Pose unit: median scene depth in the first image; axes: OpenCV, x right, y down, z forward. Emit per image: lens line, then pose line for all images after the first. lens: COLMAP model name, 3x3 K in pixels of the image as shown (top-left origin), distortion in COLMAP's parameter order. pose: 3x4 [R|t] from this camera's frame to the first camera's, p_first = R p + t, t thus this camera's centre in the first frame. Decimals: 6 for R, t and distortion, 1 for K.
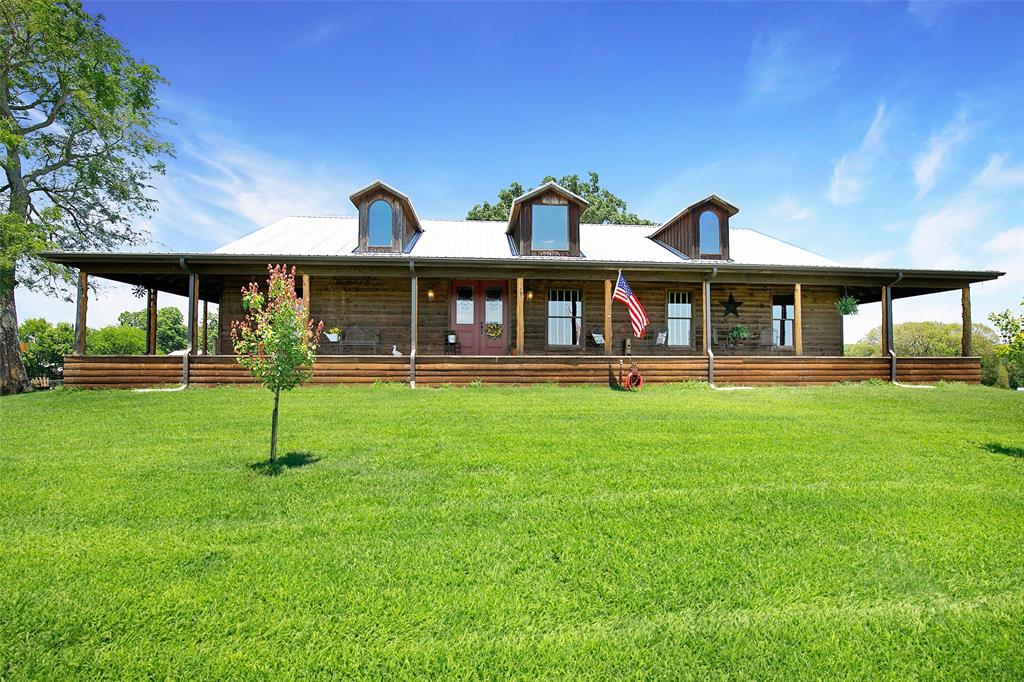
lens RADIAL K [[464.1, 0, 512.0], [0, 464.1, 341.0], [0, 0, 1]] dist [-0.024702, 0.000086]
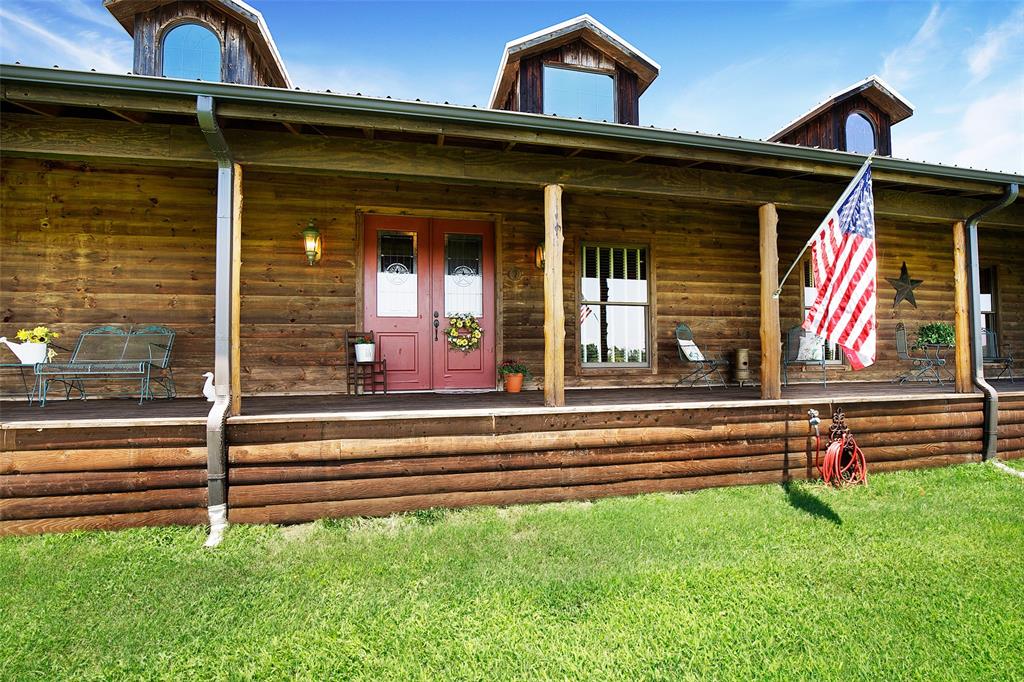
lens RADIAL K [[464.1, 0, 512.0], [0, 464.1, 341.0], [0, 0, 1]] dist [-0.024702, 0.000086]
pose [[0.990967, -0.003450, 0.134058, -0.053880], [0.003400, 0.999994, 0.000598, -0.015046], [-0.134059, -0.000137, 0.990973, 0.566771]]
